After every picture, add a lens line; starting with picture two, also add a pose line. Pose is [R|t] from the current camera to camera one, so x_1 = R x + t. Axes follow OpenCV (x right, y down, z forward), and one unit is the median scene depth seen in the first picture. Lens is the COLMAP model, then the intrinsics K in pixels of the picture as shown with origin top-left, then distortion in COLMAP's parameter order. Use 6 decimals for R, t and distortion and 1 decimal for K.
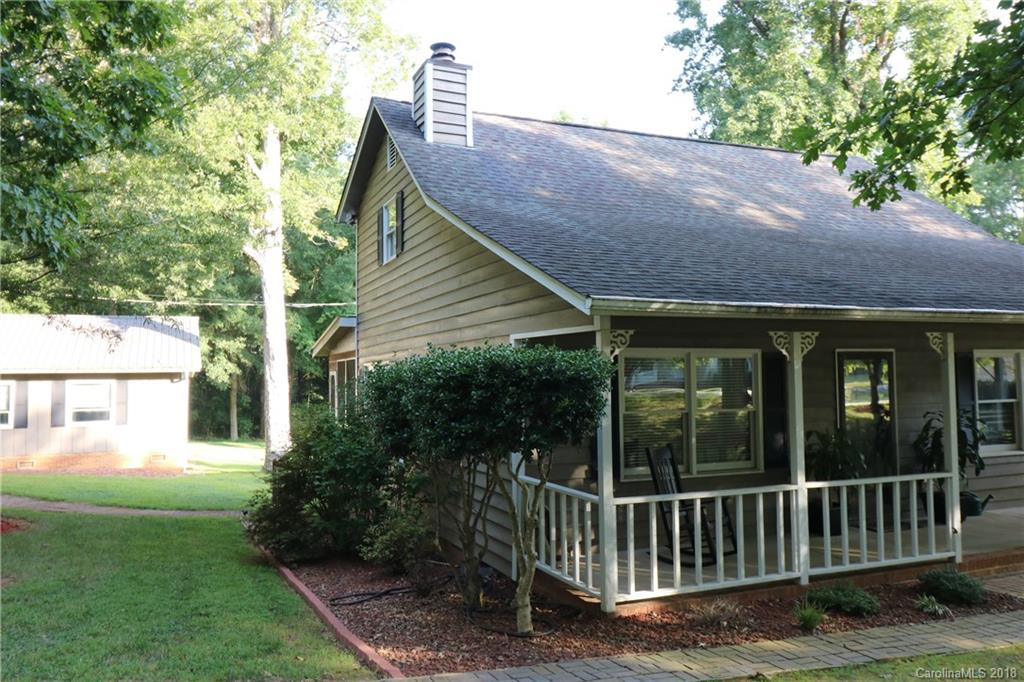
lens RADIAL K [[791.8, 0, 515.2], [0, 791.8, 347.9], [0, 0, 1]] dist [0.001302, -0.000613]
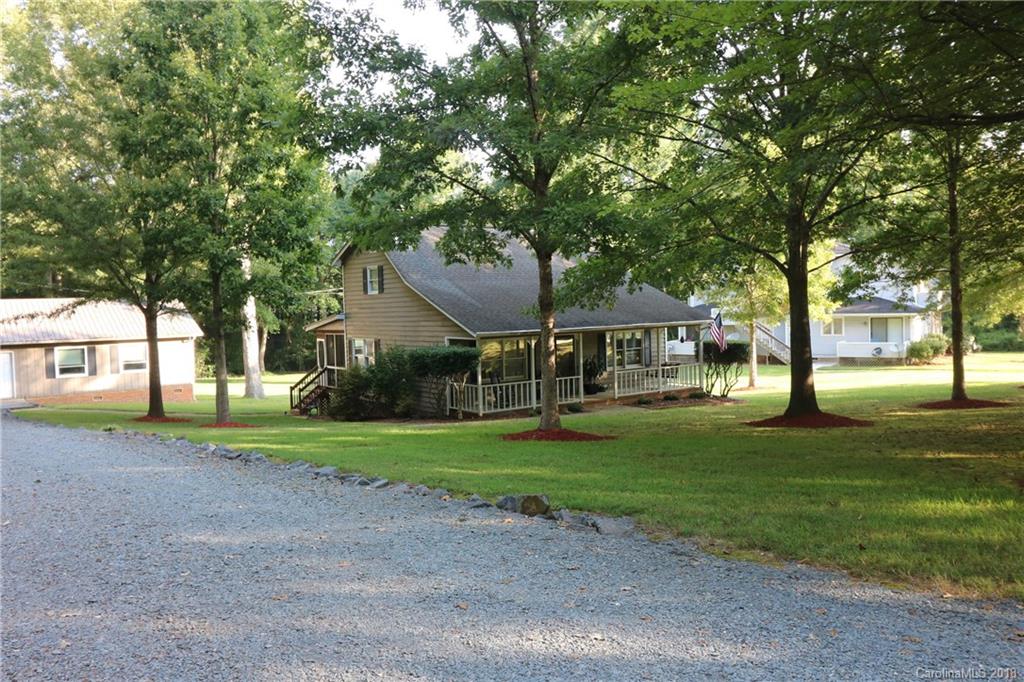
lens RADIAL K [[809.2, 0, 506.7], [0, 809.2, 333.6], [0, 0, 1]] dist [0.004152, 0.006901]
pose [[0.980129, -0.029307, 0.196185, -0.185404], [0.014498, 0.996964, 0.076499, -0.128939], [-0.197831, -0.072135, 0.977578, -1.010809]]
